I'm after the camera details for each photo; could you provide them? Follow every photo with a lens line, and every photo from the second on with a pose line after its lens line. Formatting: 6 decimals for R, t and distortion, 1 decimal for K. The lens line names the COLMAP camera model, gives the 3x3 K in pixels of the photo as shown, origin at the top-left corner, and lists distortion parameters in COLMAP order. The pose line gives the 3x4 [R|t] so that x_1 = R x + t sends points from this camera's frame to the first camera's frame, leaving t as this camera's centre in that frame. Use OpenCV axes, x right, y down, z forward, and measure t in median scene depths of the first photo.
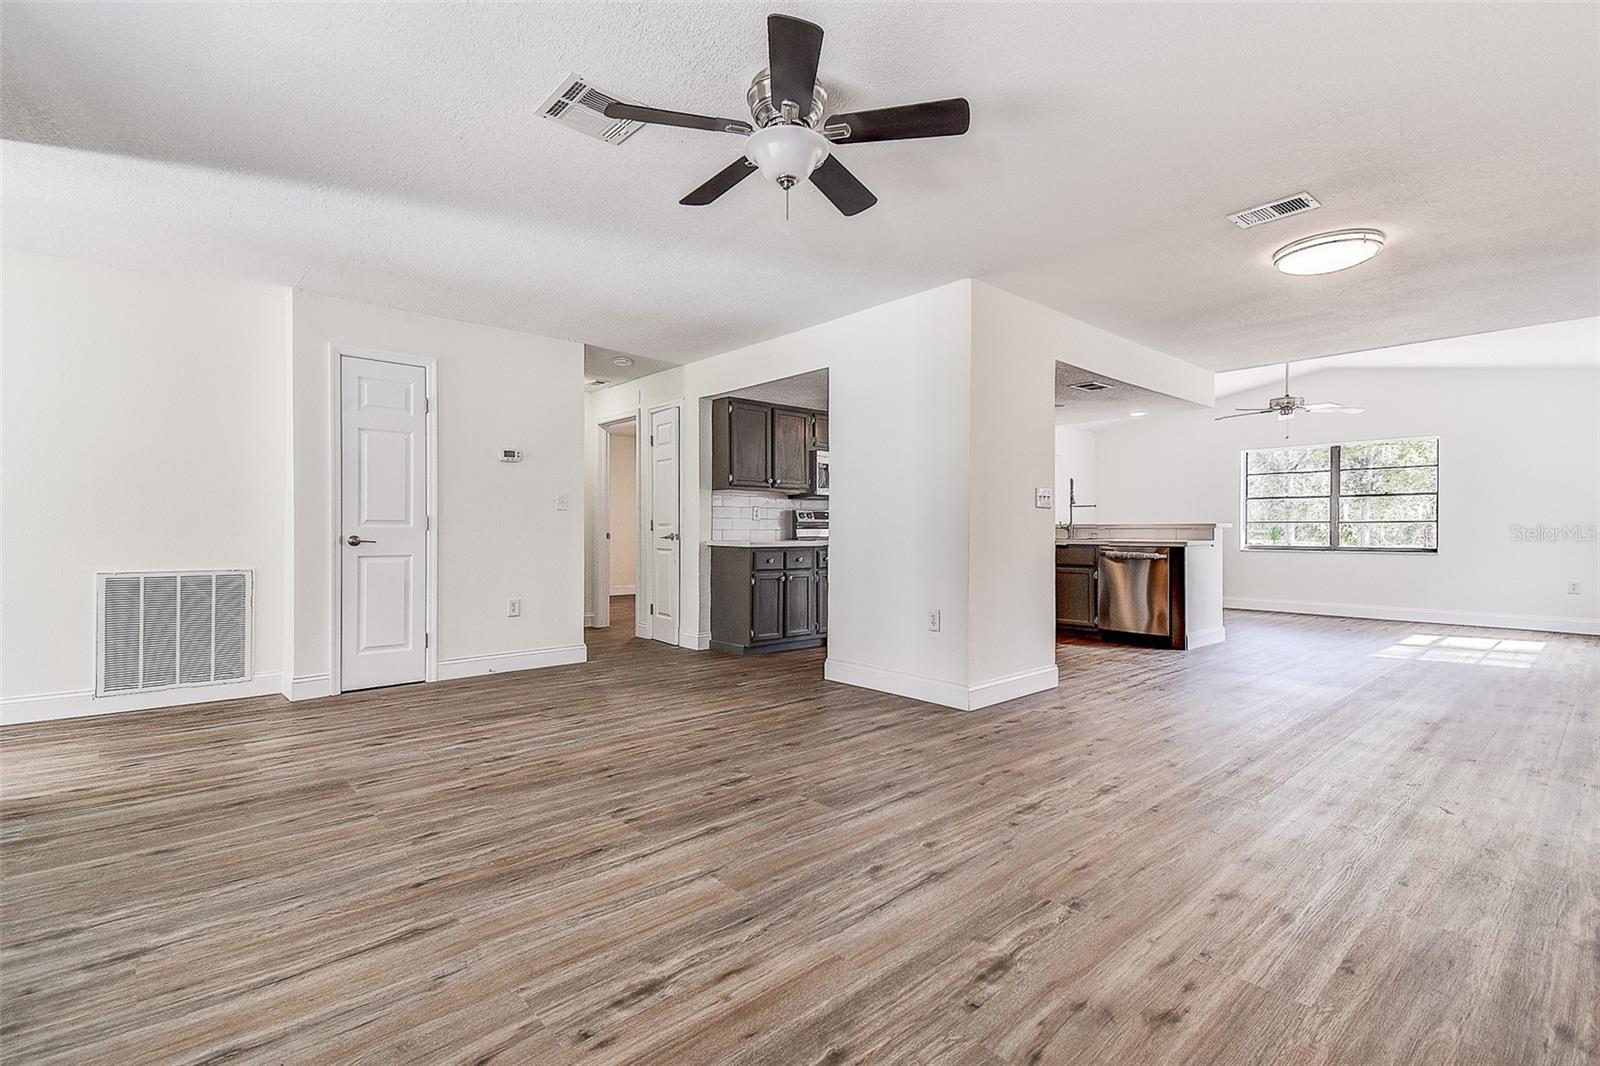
lens RADIAL K [[741.7, 0, 800.0], [0, 741.7, 533.0], [0, 0, 1]] dist [0.056923, -0.032425]
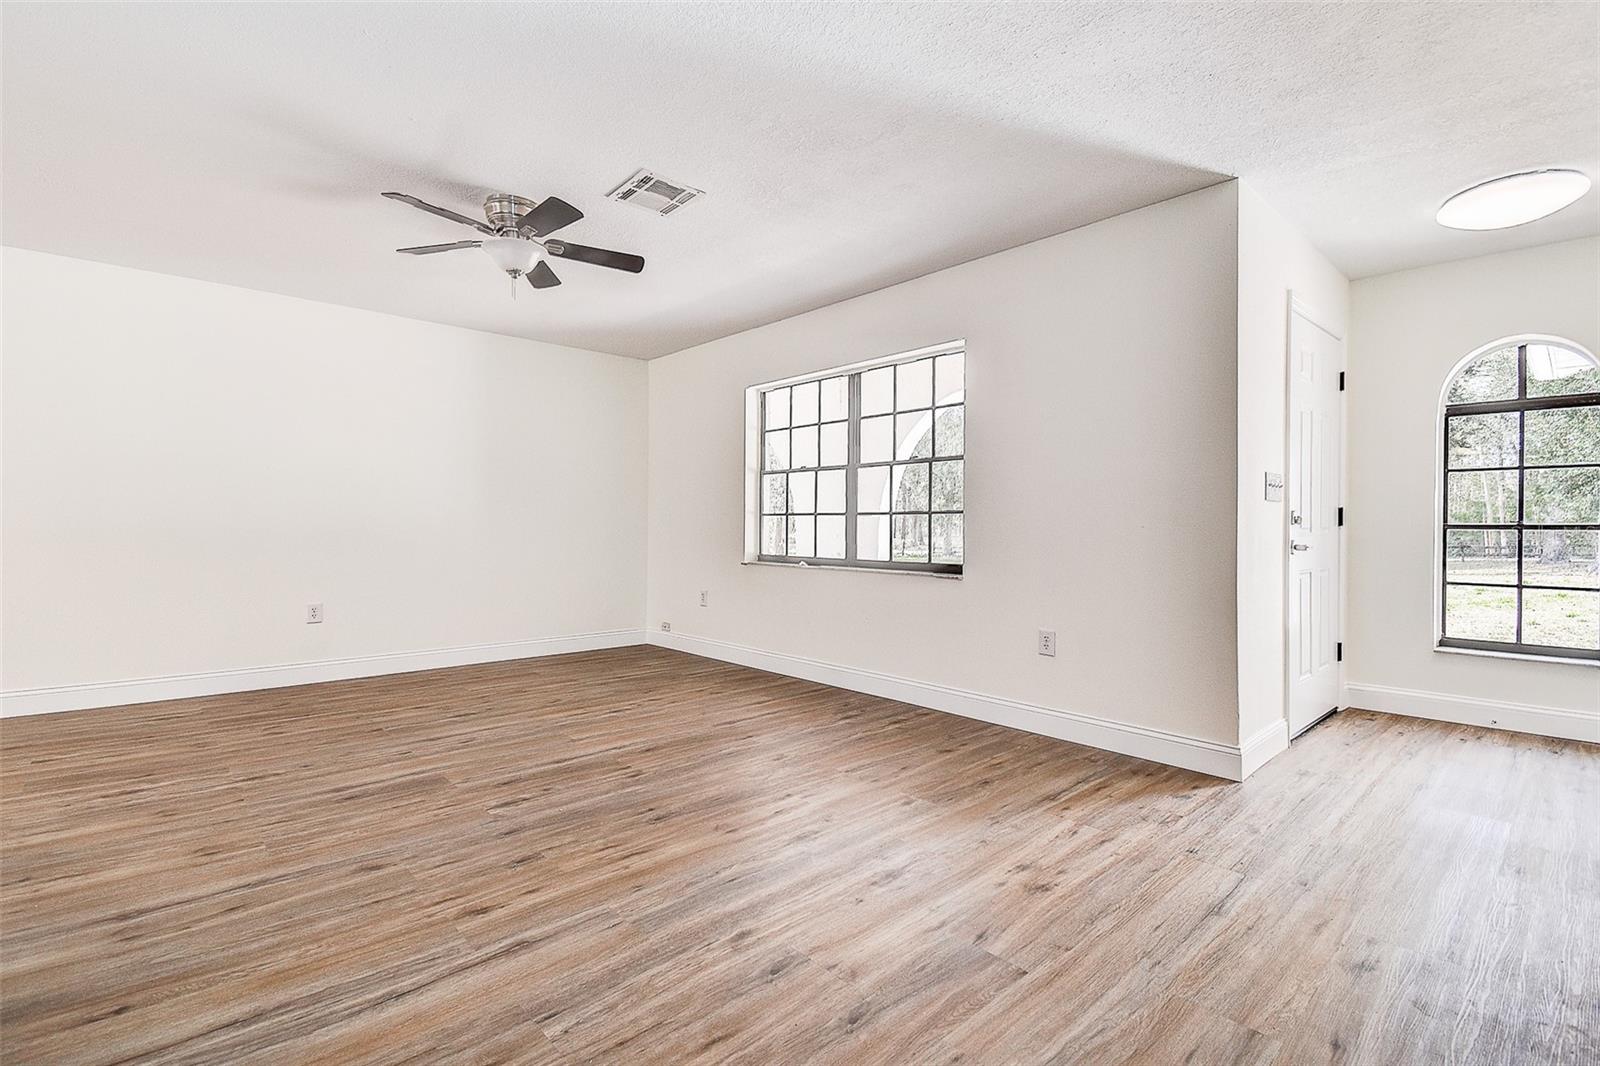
lens RADIAL K [[735.7, 0, 795.0], [0, 735.7, 530.4], [0, 0, 1]] dist [0.034515, -0.028181]
pose [[-0.999851, -0.011006, -0.013326, -0.454363], [-0.011142, 0.999886, 0.010146, -0.011283], [0.013213, 0.010293, -0.999860, 2.077673]]
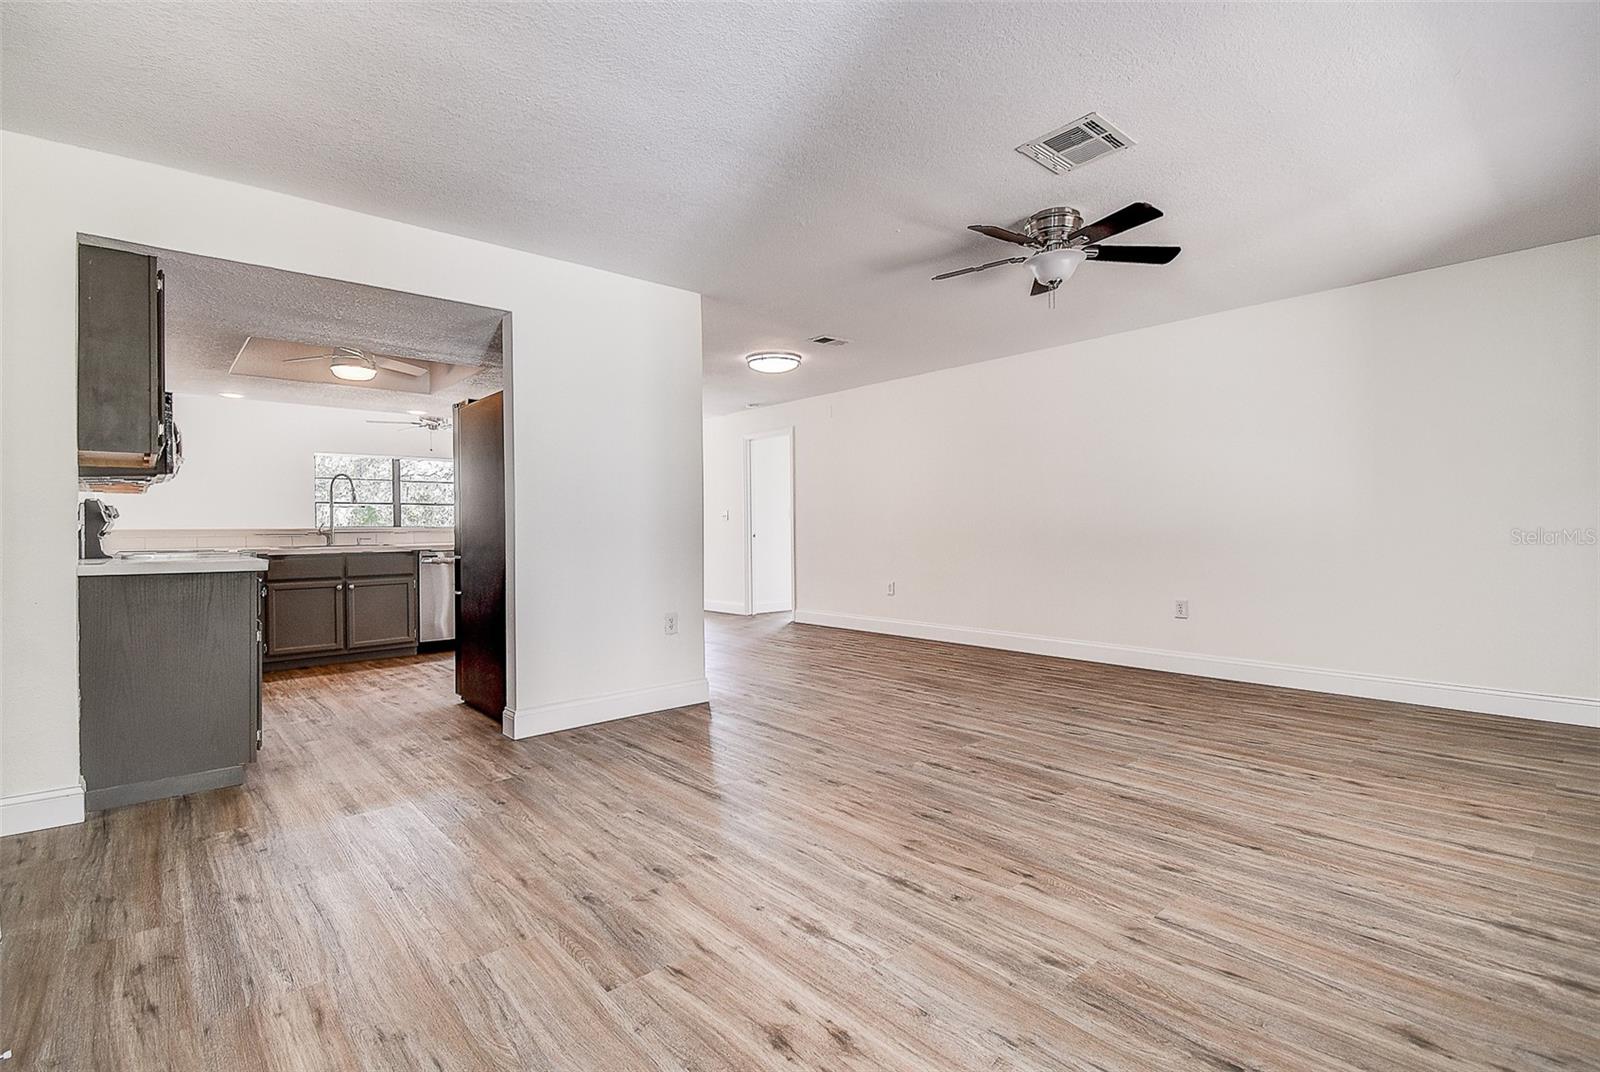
lens RADIAL K [[735.7, 0, 795.0], [0, 735.7, 533.4], [0, 0, 1]] dist [0.034515, -0.028181]
pose [[0.005968, -0.009001, 0.999942, -1.257708], [0.014708, 0.999852, 0.008913, -0.015267], [-0.999874, 0.014654, 0.006100, 1.307143]]
